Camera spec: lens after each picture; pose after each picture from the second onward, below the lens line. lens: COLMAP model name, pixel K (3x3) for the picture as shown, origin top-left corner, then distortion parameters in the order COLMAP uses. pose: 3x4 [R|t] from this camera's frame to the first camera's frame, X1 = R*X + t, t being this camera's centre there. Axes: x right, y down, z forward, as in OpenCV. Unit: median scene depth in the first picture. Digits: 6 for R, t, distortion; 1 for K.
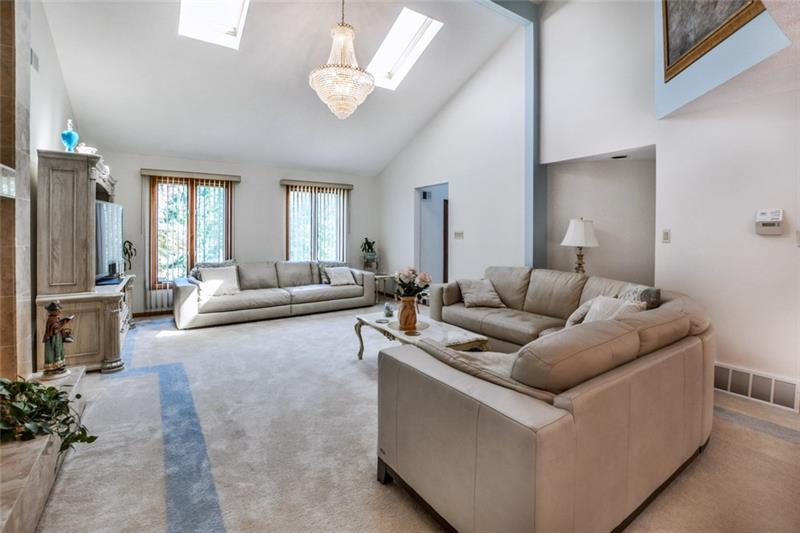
lens RADIAL K [[360.7, 0, 399.1], [0, 360.7, 244.5], [0, 0, 1]] dist [-0.012386, -0.000153]
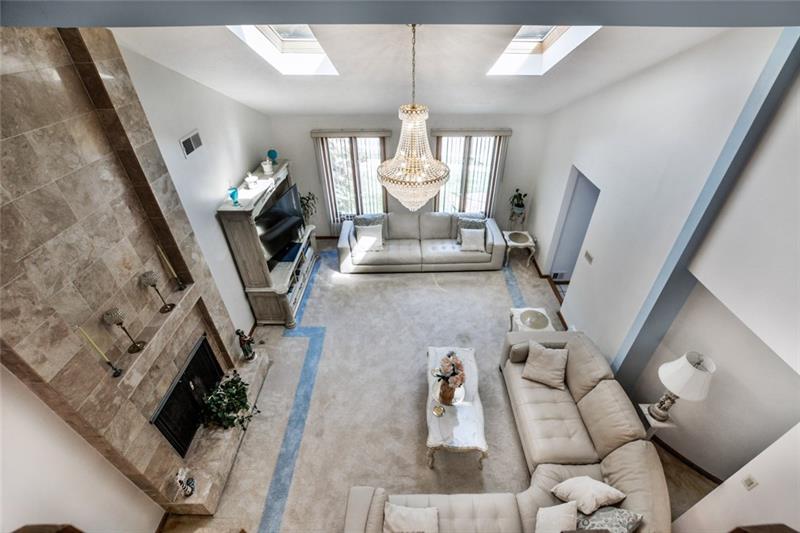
lens RADIAL K [[351.6, 0, 413.4], [0, 351.6, 268.0], [0, 0, 1]] dist [-0.000176, 0.000028]
pose [[0.833814, 0.322147, -0.448303, 0.366194], [0.001309, 0.810920, 0.585155, -0.912259], [0.552043, -0.488498, 0.675735, 0.356749]]
